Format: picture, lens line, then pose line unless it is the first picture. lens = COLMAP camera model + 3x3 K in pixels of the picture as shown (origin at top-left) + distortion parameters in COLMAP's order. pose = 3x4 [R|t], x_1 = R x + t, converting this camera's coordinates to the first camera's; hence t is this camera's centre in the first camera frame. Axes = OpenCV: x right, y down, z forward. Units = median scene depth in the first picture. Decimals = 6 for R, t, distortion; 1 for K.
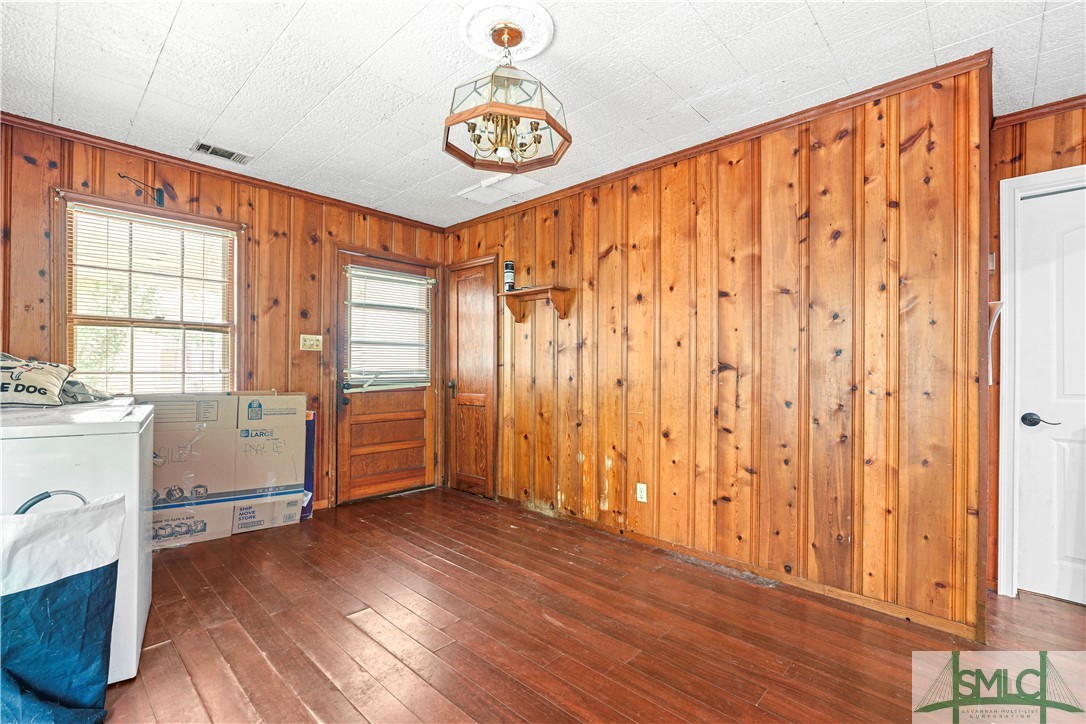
lens RADIAL K [[488.6, 0, 538.3], [0, 488.6, 367.7], [0, 0, 1]] dist [0.000747, 0.000238]
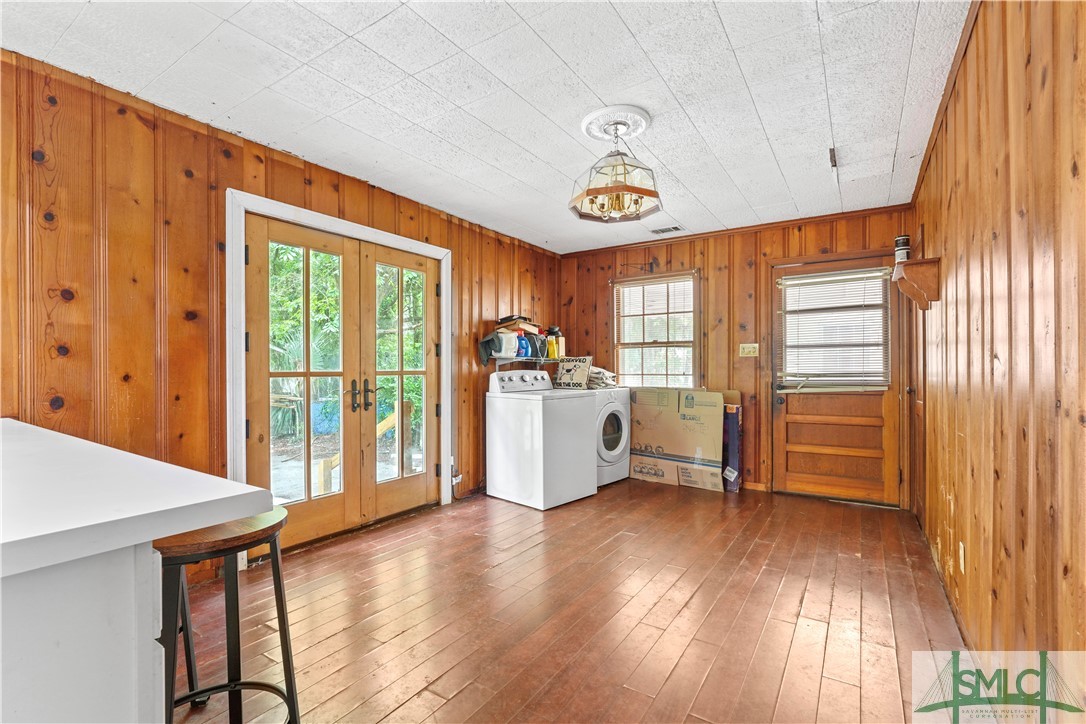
lens RADIAL K [[488.6, 0, 538.3], [0, 488.6, 367.7], [0, 0, 1]] dist [0.000747, 0.000238]
pose [[0.182745, -0.013720, -0.983065, 0.613462], [0.005263, 0.999902, -0.012977, 0.005400], [0.983146, -0.002802, 0.182800, 0.261700]]
